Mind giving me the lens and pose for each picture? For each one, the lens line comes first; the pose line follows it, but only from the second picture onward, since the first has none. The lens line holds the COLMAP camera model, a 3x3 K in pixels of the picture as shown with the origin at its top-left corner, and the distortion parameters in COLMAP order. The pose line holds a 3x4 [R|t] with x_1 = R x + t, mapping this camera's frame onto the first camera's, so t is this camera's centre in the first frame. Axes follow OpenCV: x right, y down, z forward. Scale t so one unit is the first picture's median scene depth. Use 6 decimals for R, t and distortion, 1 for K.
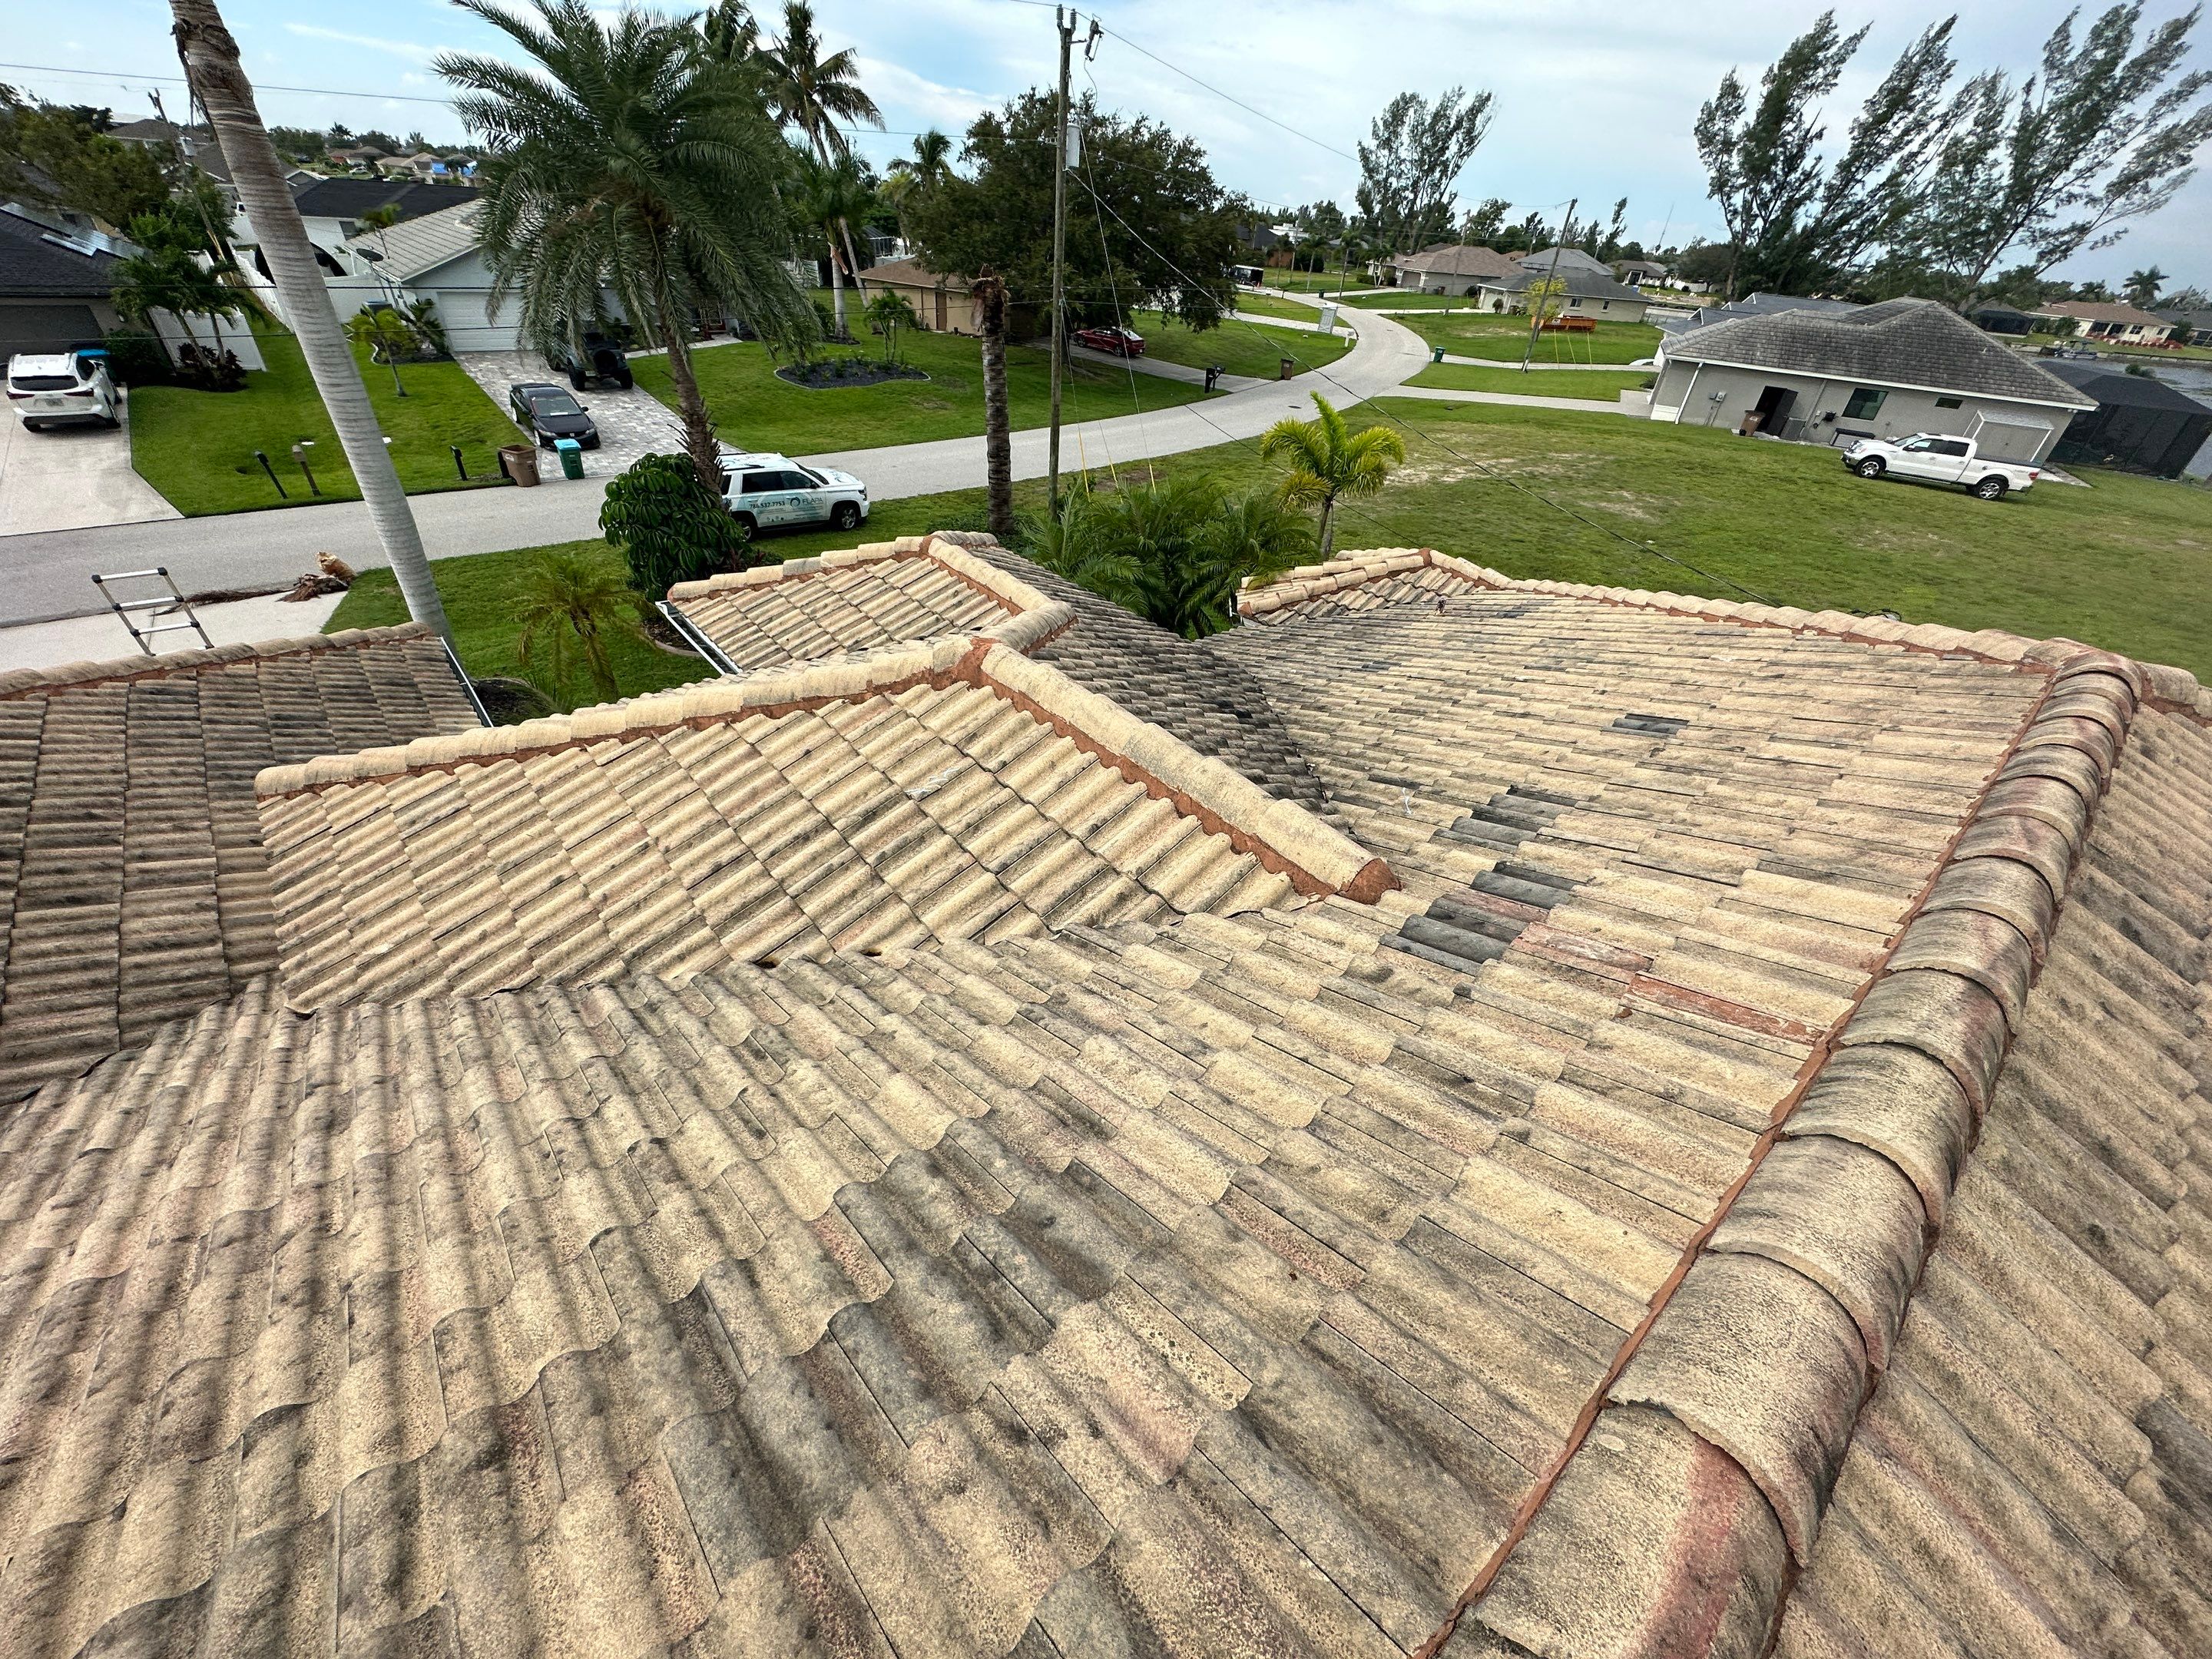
lens RADIAL K [[881.2, 0, 1106.4], [0, 881.2, 833.8], [0, 0, 1]] dist [-0.006475, 0.001197]
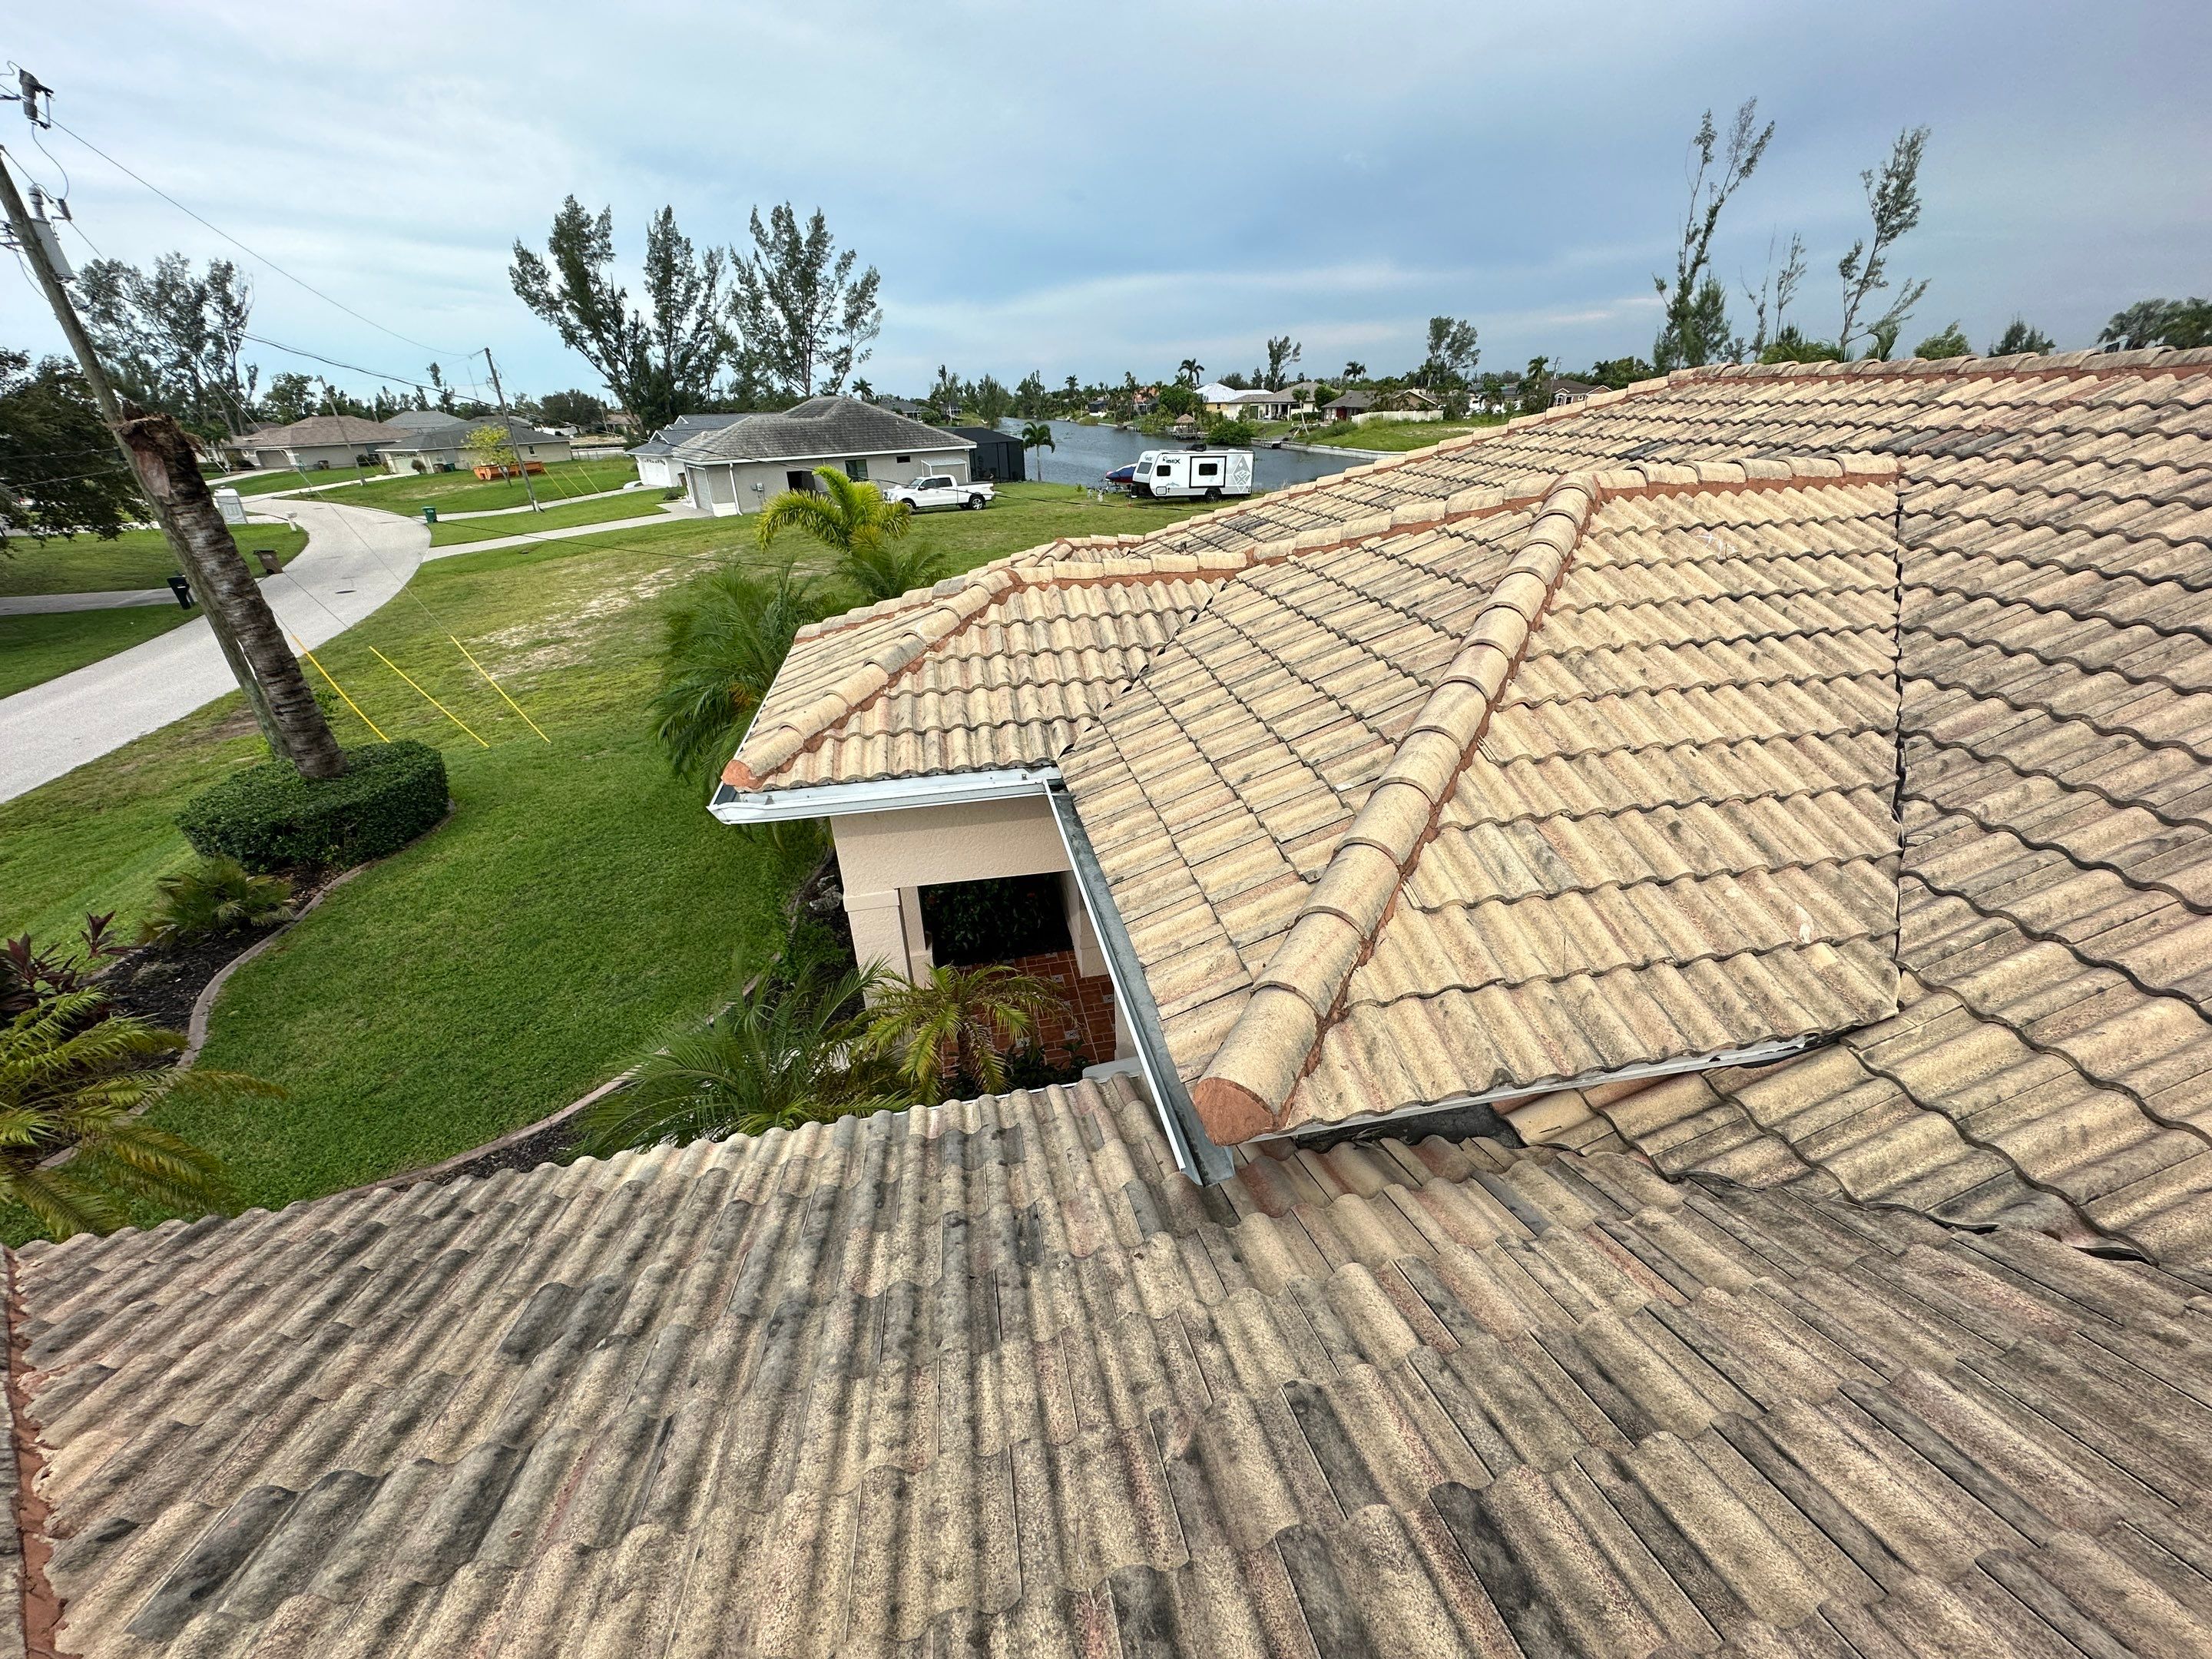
lens RADIAL K [[881.2, 0, 1106.4], [0, 881.2, 833.8], [0, 0, 1]] dist [-0.006475, 0.001197]
pose [[0.481883, -0.461342, 0.744951, -0.647985], [0.556438, 0.817862, 0.146554, -0.144248], [-0.676879, 0.343898, 0.650822, 0.344971]]
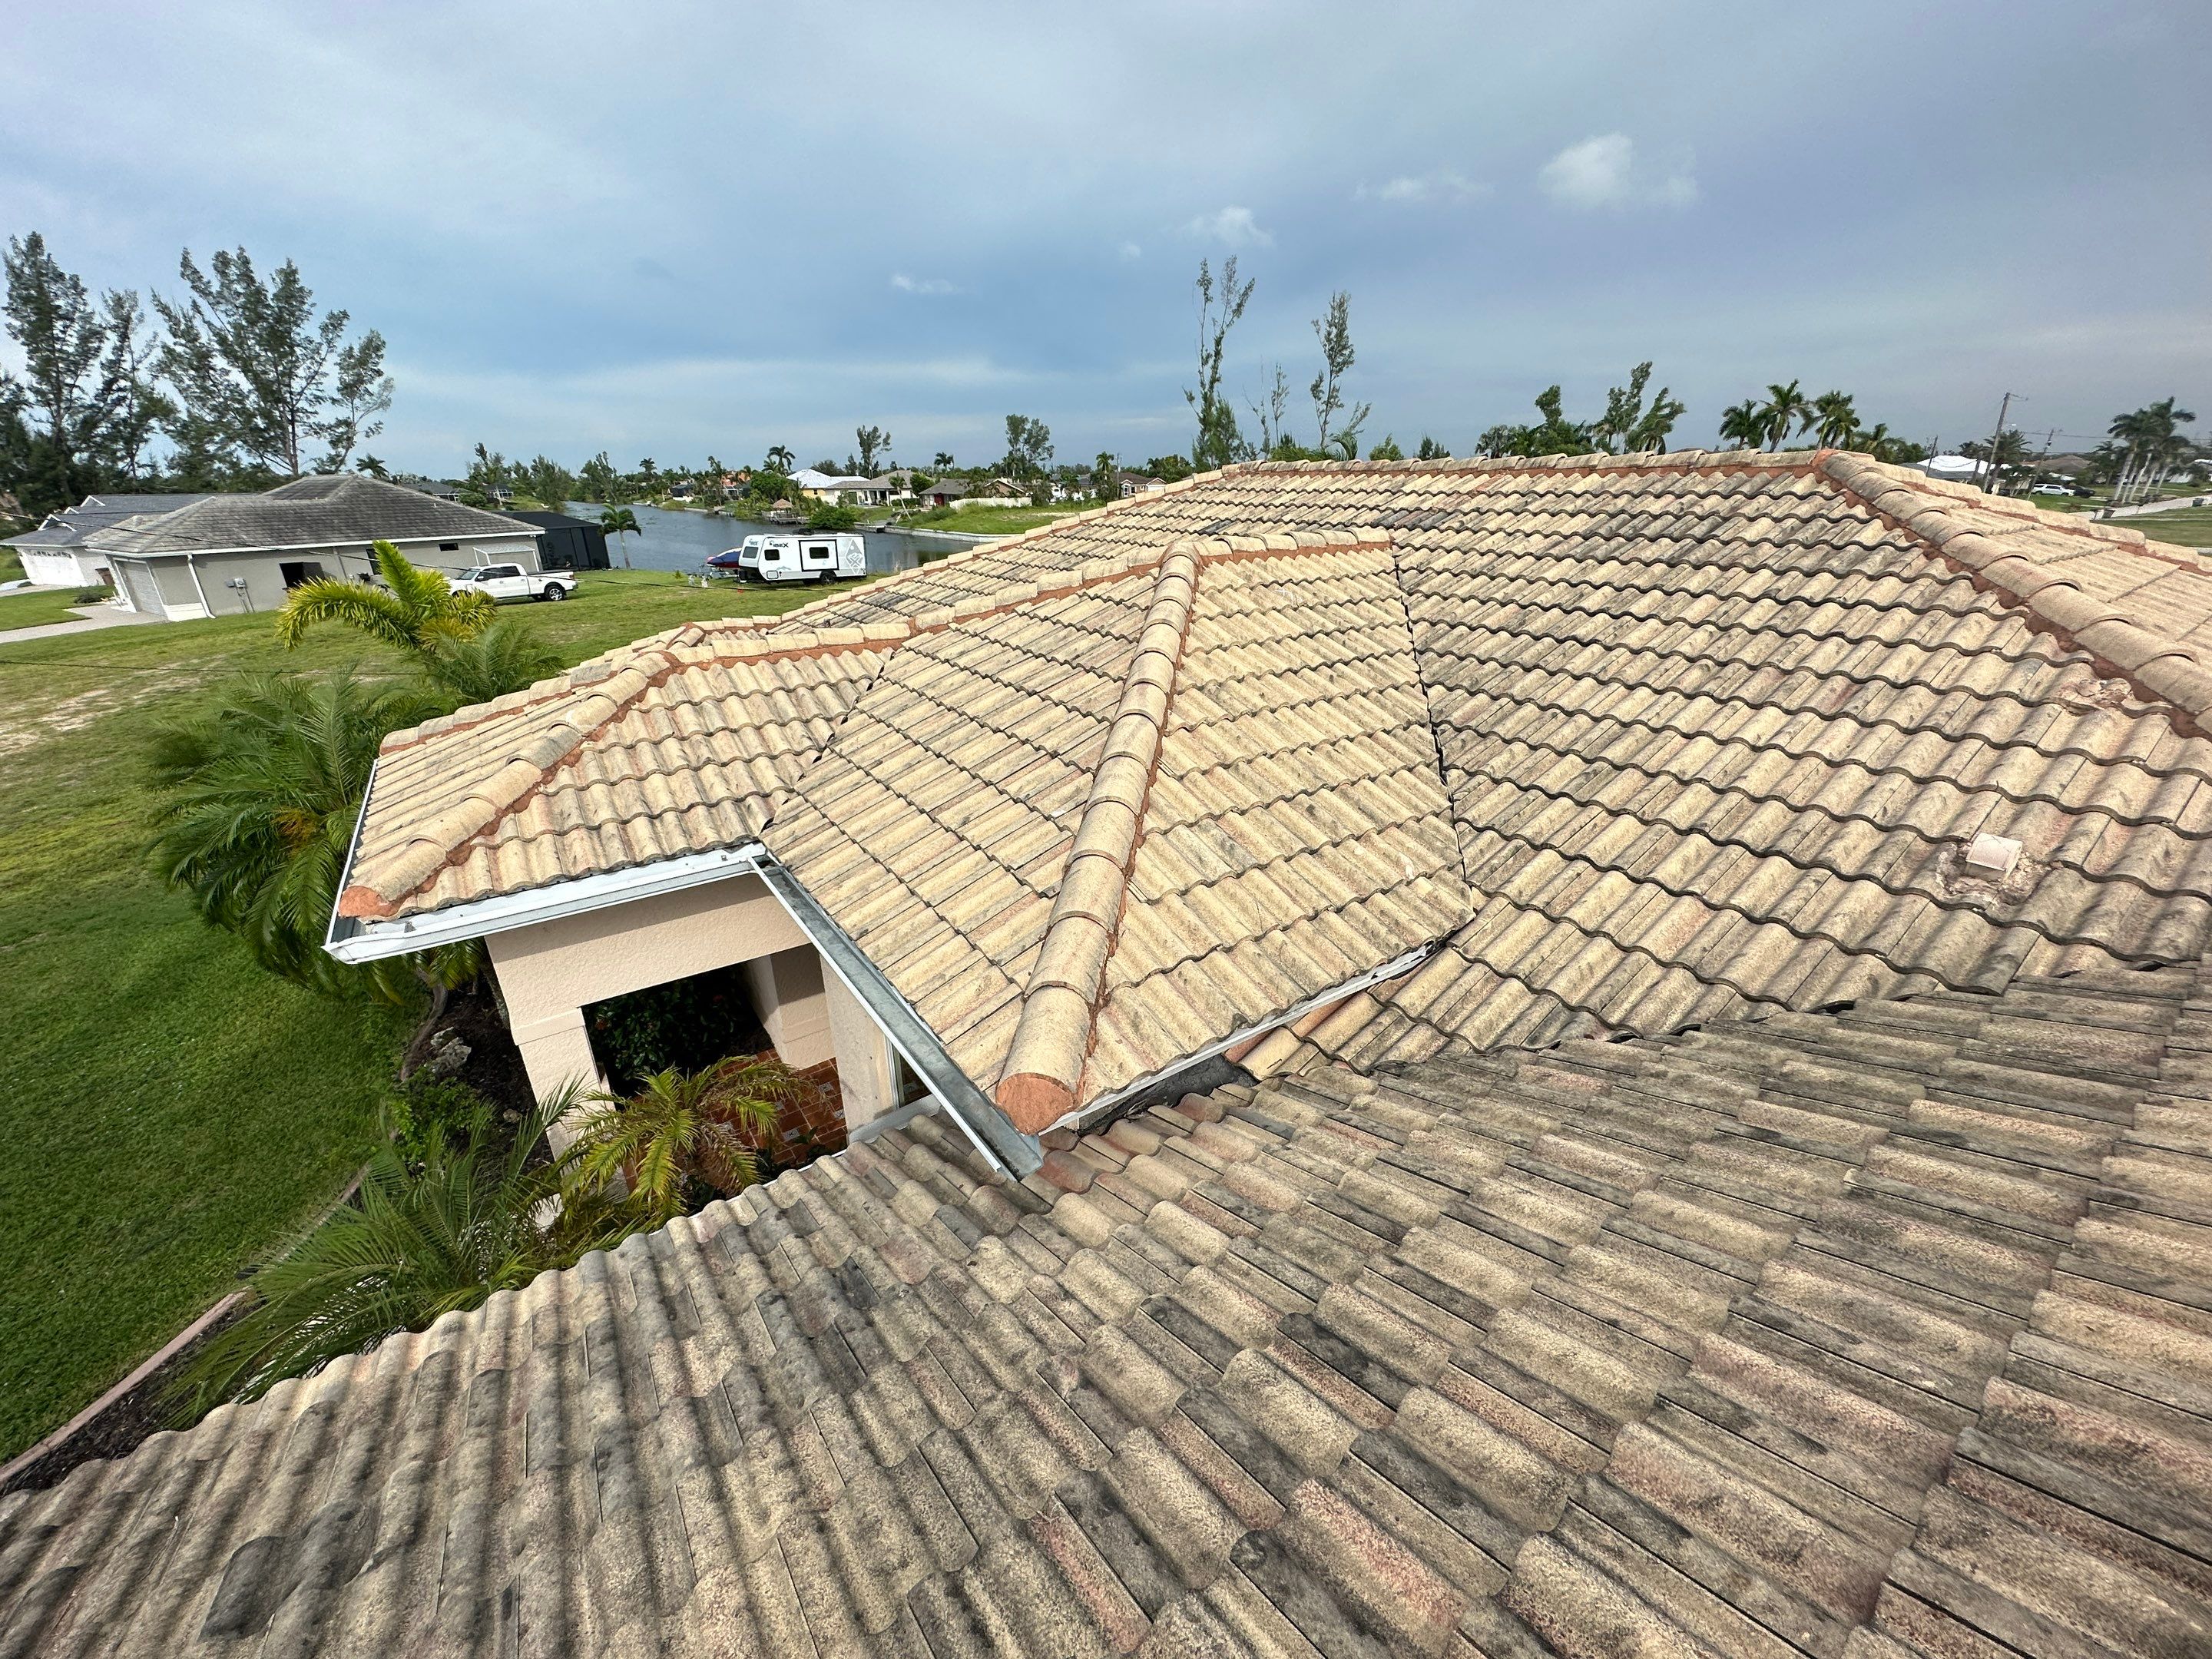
lens RADIAL K [[885.1, 0, 1108.7], [0, 885.1, 831.9], [0, 0, 1]] dist [-0.004210, 0.000577]
pose [[0.089139, -0.435568, 0.895731, -0.688751], [0.591770, 0.746535, 0.304128, -0.156317], [-0.801163, 0.502958, 0.324302, 0.359938]]
